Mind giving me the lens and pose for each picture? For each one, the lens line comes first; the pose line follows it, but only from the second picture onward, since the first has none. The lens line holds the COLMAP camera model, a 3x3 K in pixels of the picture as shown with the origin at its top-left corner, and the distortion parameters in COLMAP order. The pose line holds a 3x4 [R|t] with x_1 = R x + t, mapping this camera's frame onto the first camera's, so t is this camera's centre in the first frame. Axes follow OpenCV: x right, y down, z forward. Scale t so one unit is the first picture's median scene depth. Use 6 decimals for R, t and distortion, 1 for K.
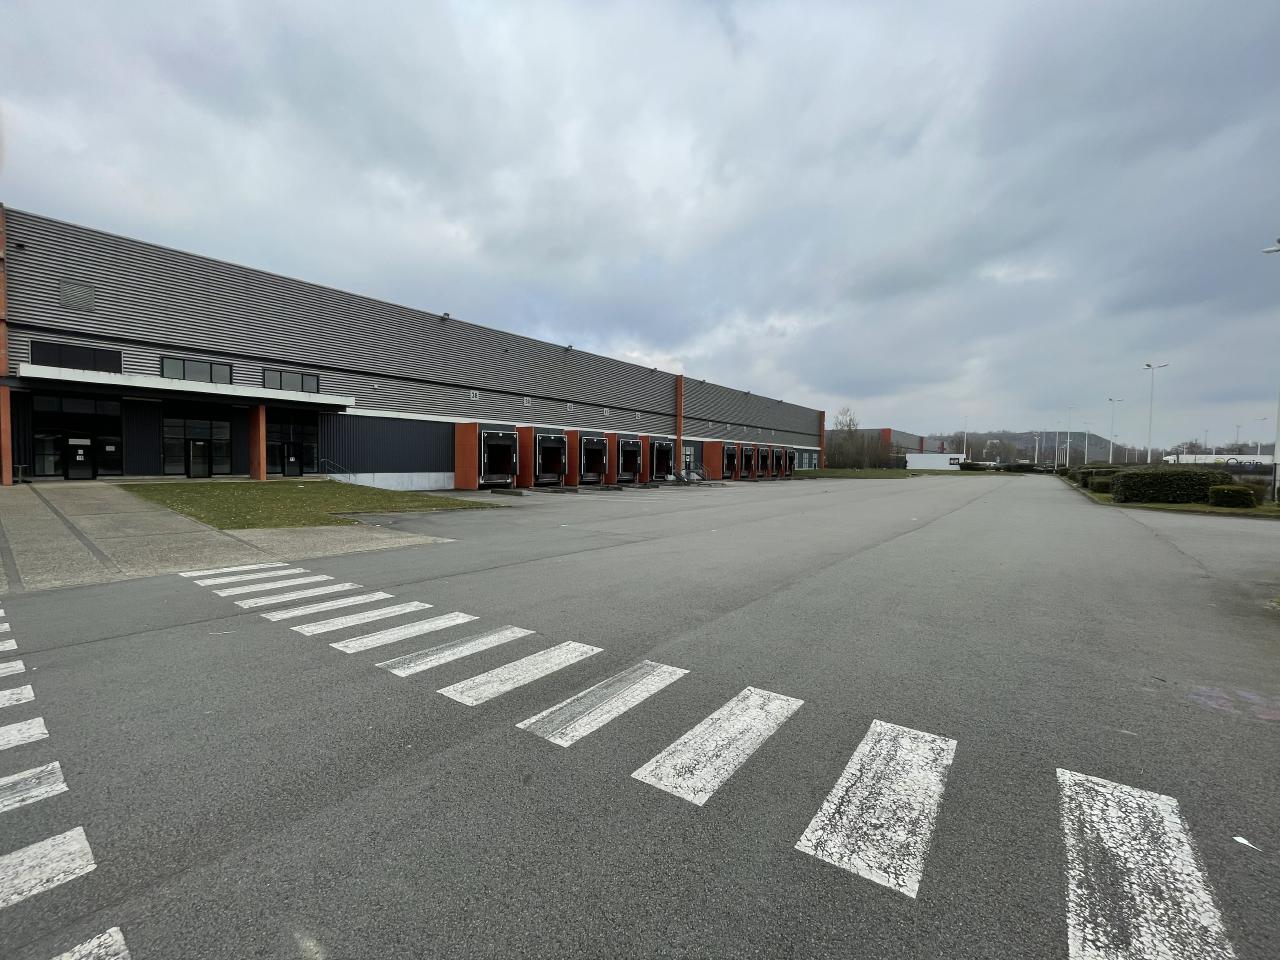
lens RADIAL K [[778.0, 0, 644.8], [0, 778.0, 482.9], [0, 0, 1]] dist [-0.021679, -0.001668]
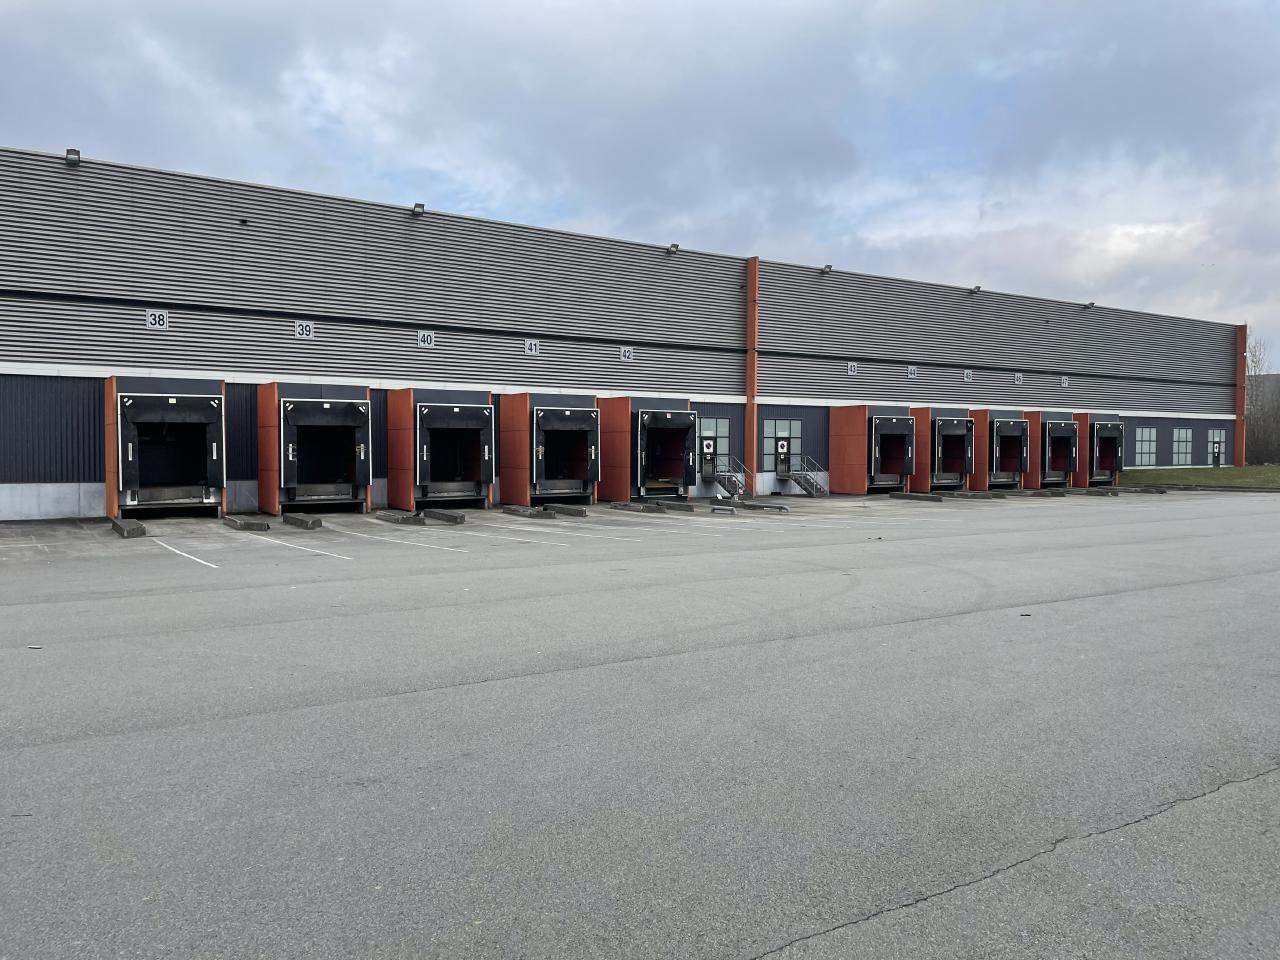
lens RADIAL K [[928.2, 0, 645.6], [0, 928.2, 474.9], [0, 0, 1]] dist [0.083872, -0.095460]
pose [[0.863525, -0.002107, -0.504302, 0.279223], [-0.002478, 0.999961, -0.008421, -0.011631], [0.504301, 0.008522, 0.863486, 0.552405]]
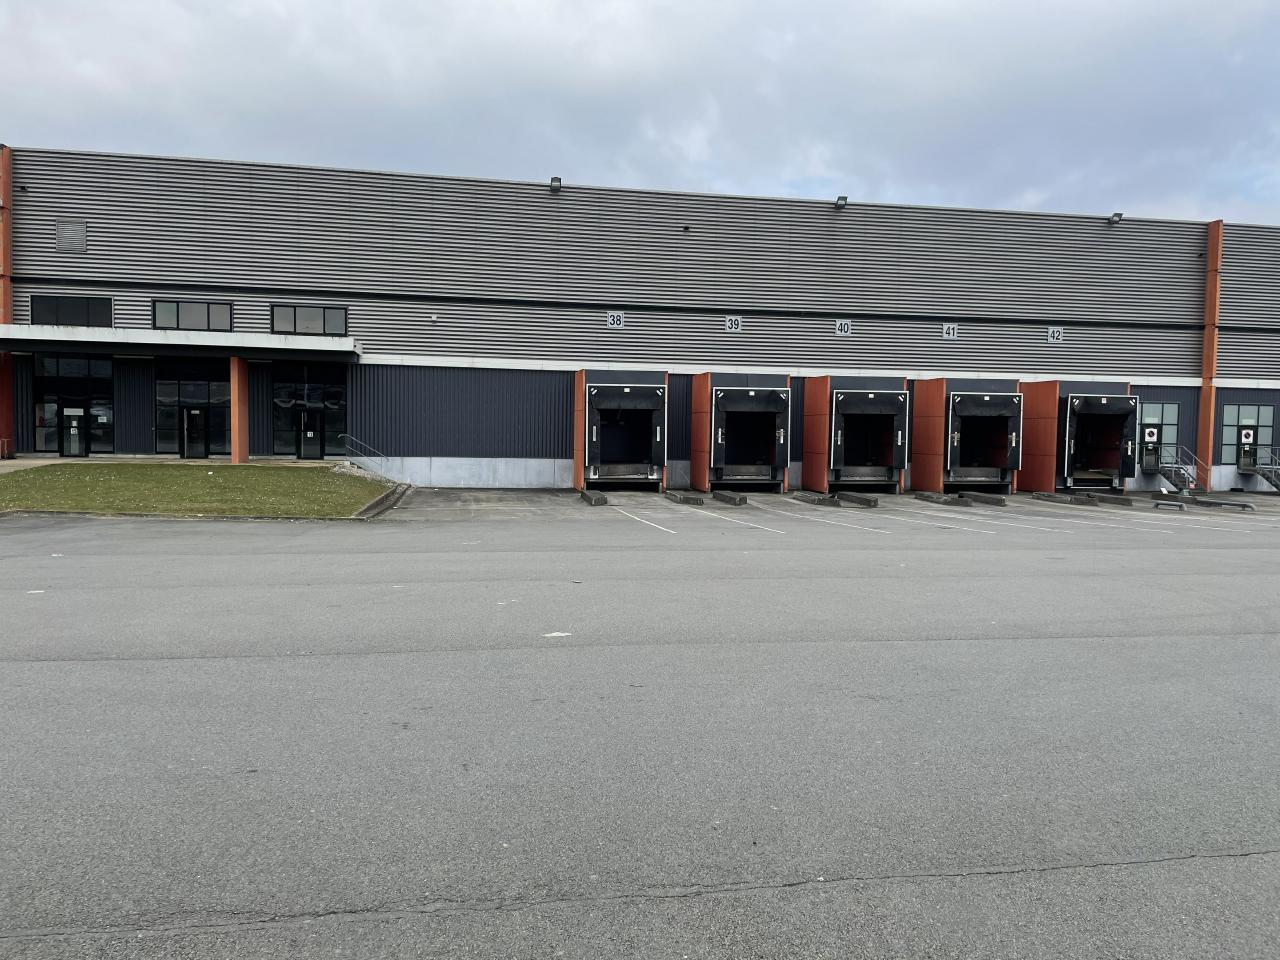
lens RADIAL K [[928.2, 0, 667.6], [0, 928.2, 472.5], [0, 0, 1]] dist [0.083872, -0.095460]
pose [[0.599029, 0.026822, -0.800278, 0.282692], [-0.030096, 0.999487, 0.010971, -0.010825], [0.800161, 0.017513, 0.599529, 0.537724]]
